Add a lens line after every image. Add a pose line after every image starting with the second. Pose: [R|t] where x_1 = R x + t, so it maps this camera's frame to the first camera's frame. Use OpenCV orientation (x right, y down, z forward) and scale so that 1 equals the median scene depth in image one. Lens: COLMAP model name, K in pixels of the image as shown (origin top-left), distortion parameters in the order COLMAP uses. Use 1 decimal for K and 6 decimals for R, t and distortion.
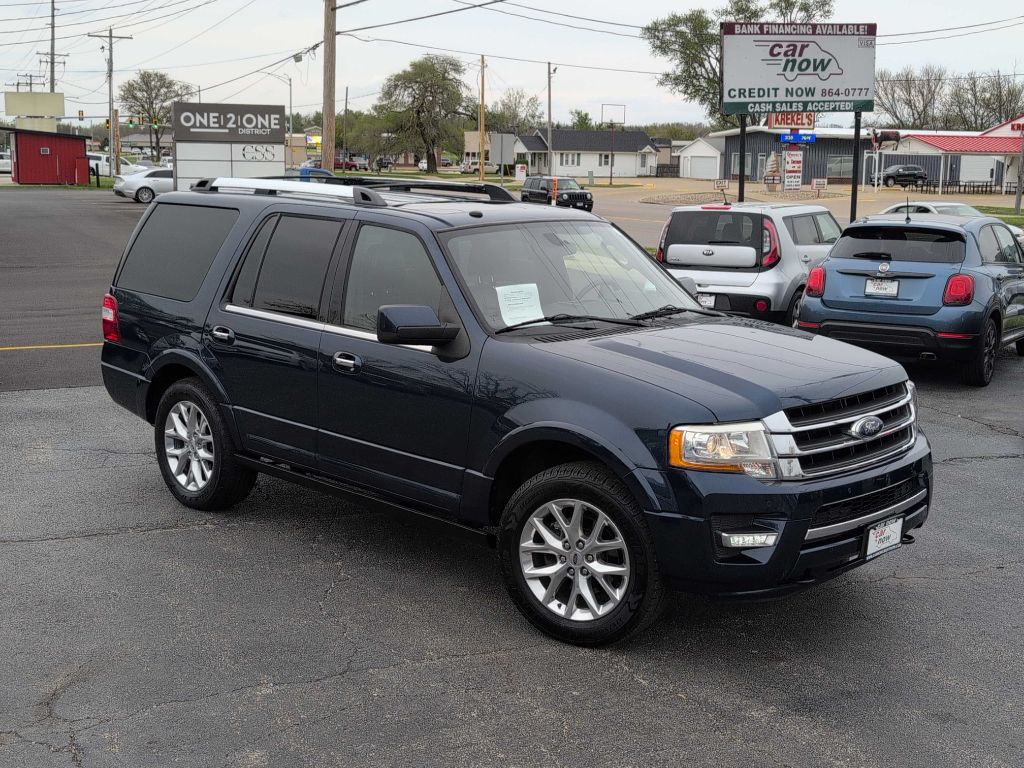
lens RADIAL K [[1251.3, 0, 511.3], [0, 1251.3, 364.3], [0, 0, 1]] dist [0.025112, -0.087929]
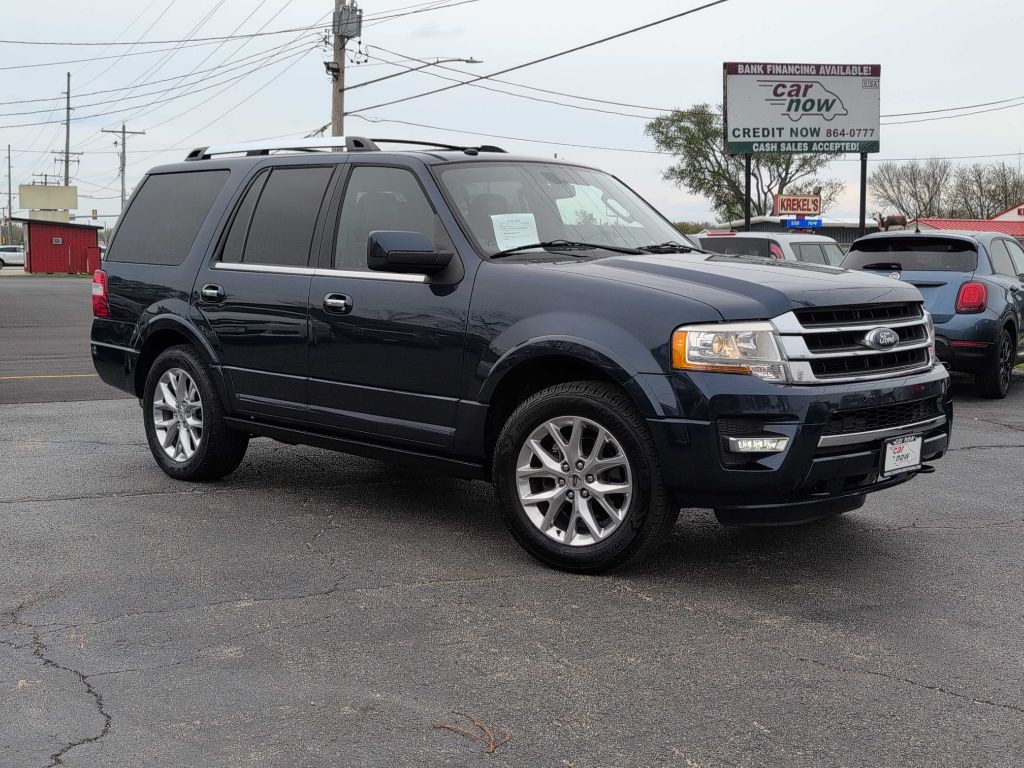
lens RADIAL K [[1251.8, 0, 498.8], [0, 1251.8, 384.0], [0, 0, 1]] dist [0.021525, -0.058785]
pose [[0.999844, -0.006131, -0.016578, 0.006856], [0.005145, 0.998250, -0.058919, 0.096747], [0.016911, 0.058824, 0.998125, 0.035205]]
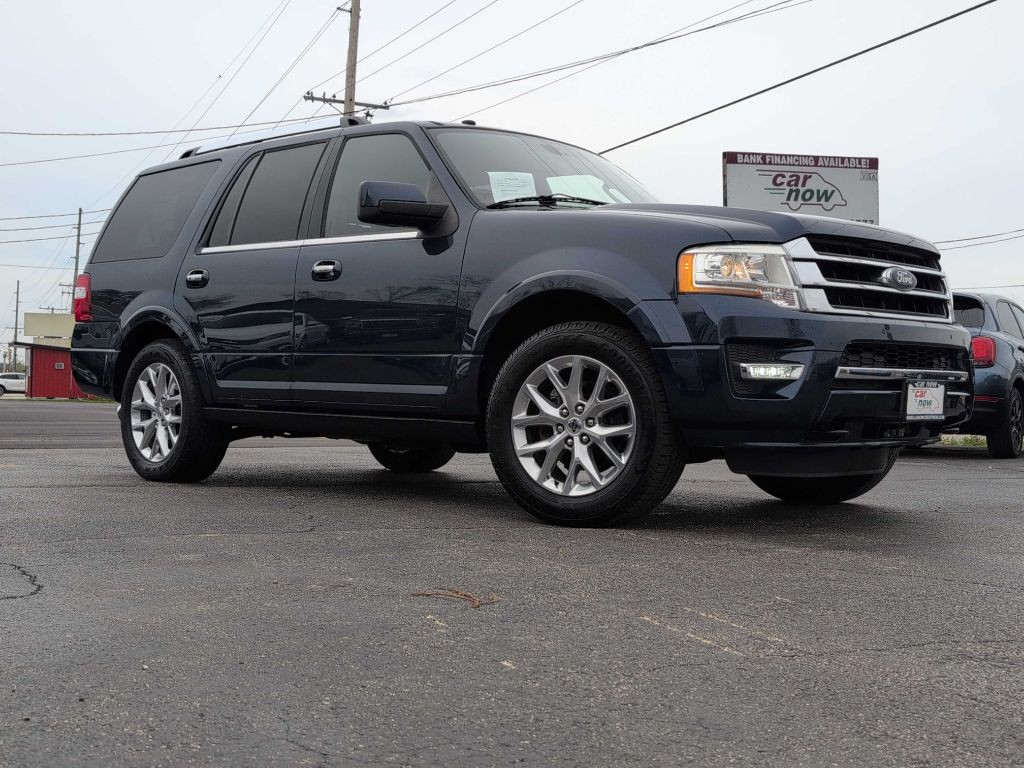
lens RADIAL K [[1251.3, 0, 511.3], [0, 1251.3, 364.3], [0, 0, 1]] dist [0.025112, -0.087929]
pose [[0.999972, 0.002431, -0.007129, 0.009271], [-0.003697, 0.983038, -0.183362, 0.192142], [0.006562, 0.183383, 0.983020, 0.090032]]
